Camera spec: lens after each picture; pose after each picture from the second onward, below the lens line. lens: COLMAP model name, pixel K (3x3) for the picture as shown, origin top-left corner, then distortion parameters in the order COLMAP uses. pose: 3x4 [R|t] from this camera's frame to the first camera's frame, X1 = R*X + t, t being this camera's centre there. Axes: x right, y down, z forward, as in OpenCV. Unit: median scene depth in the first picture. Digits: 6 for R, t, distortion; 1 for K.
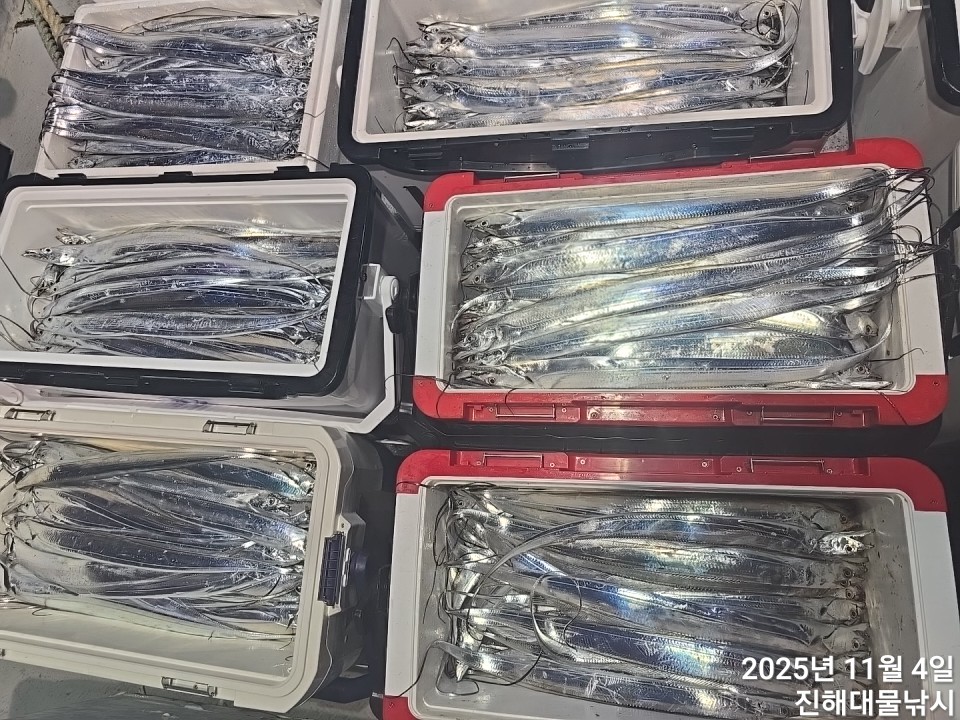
lens RADIAL K [[645.5, 0, 477.9], [0, 645.5, 354.7], [0, 0, 1]] dist [0.060544, -0.056264]
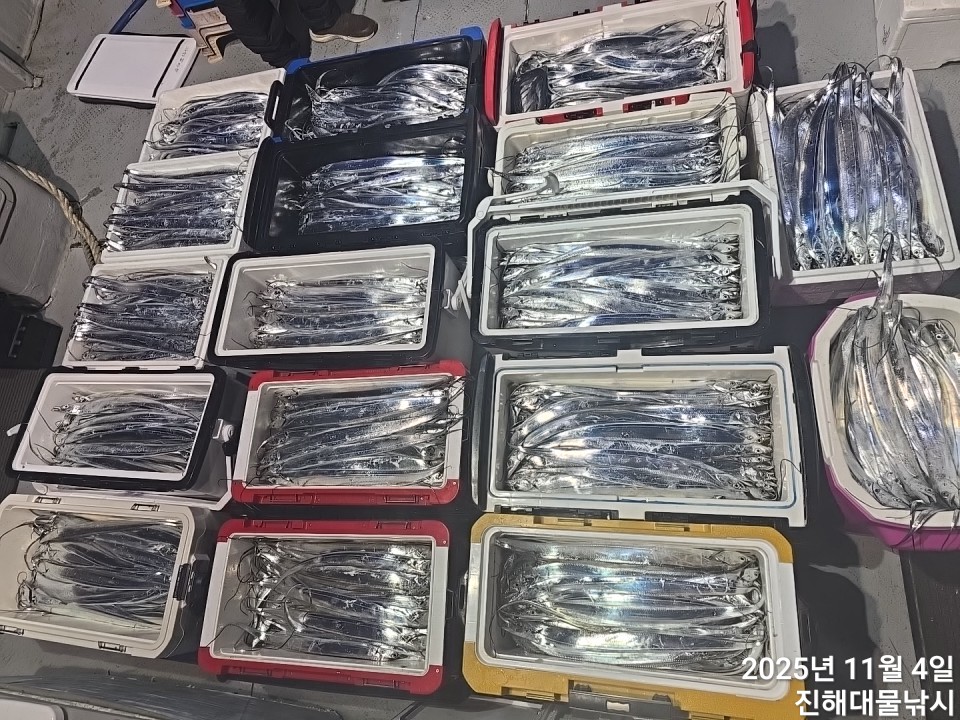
lens RADIAL K [[645.5, 0, 483.4], [0, 645.5, 353.5], [0, 0, 1]] dist [0.060544, -0.056264]
pose [[0.996824, -0.018371, -0.077493, 0.702884], [0.009170, 0.993036, -0.117452, -0.092331], [0.079111, 0.116368, 0.990050, -0.791164]]
